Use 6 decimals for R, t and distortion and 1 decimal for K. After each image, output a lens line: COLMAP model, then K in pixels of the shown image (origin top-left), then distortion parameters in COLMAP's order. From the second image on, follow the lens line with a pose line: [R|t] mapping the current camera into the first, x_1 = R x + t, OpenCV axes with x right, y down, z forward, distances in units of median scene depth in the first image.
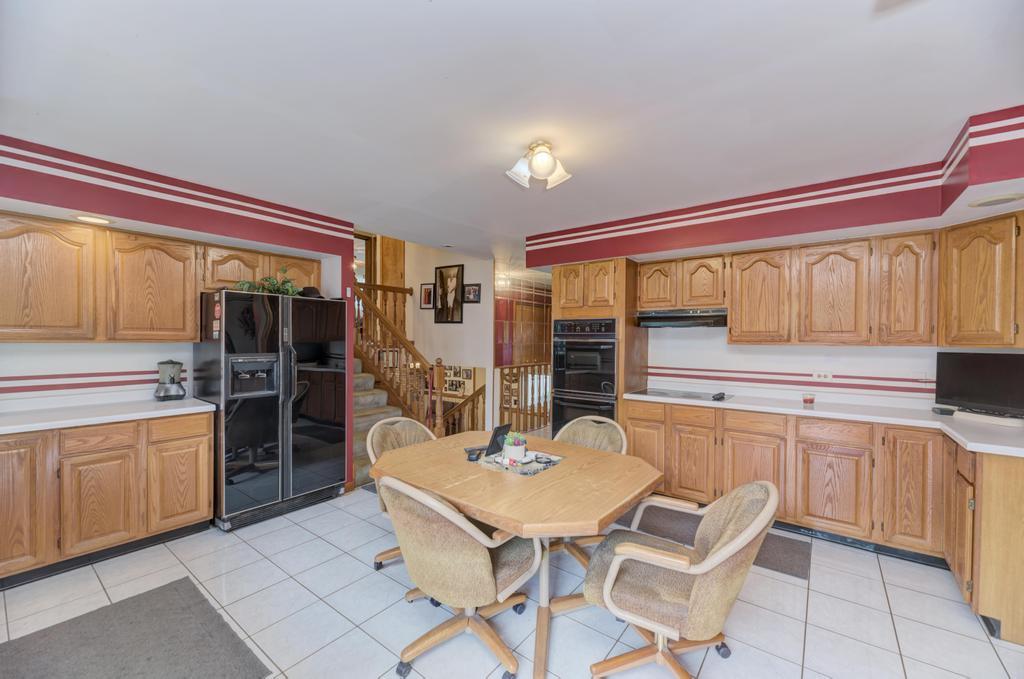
lens RADIAL K [[407.8, 0, 504.1], [0, 407.8, 343.8], [0, 0, 1]] dist [0.007094, -0.001425]
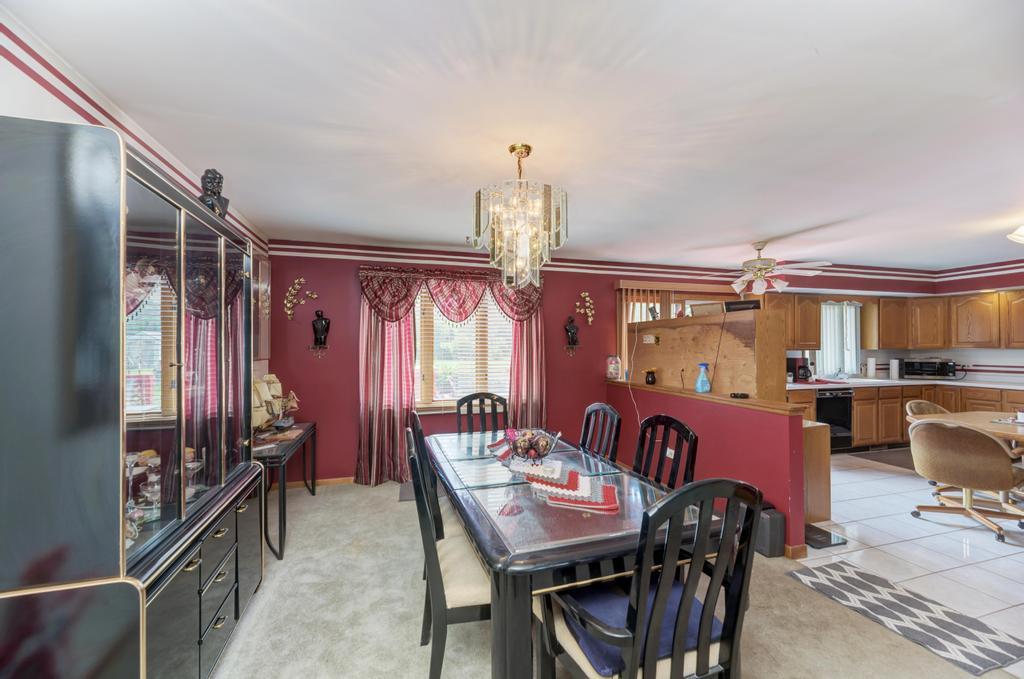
lens RADIAL K [[407.8, 0, 513.6], [0, 407.8, 344.8], [0, 0, 1]] dist [0.007094, -0.001425]
pose [[-0.597255, -0.009460, -0.801995, 1.566108], [-0.013027, 0.999913, -0.002093, 0.007236], [0.801945, 0.009197, -0.597326, 0.229981]]
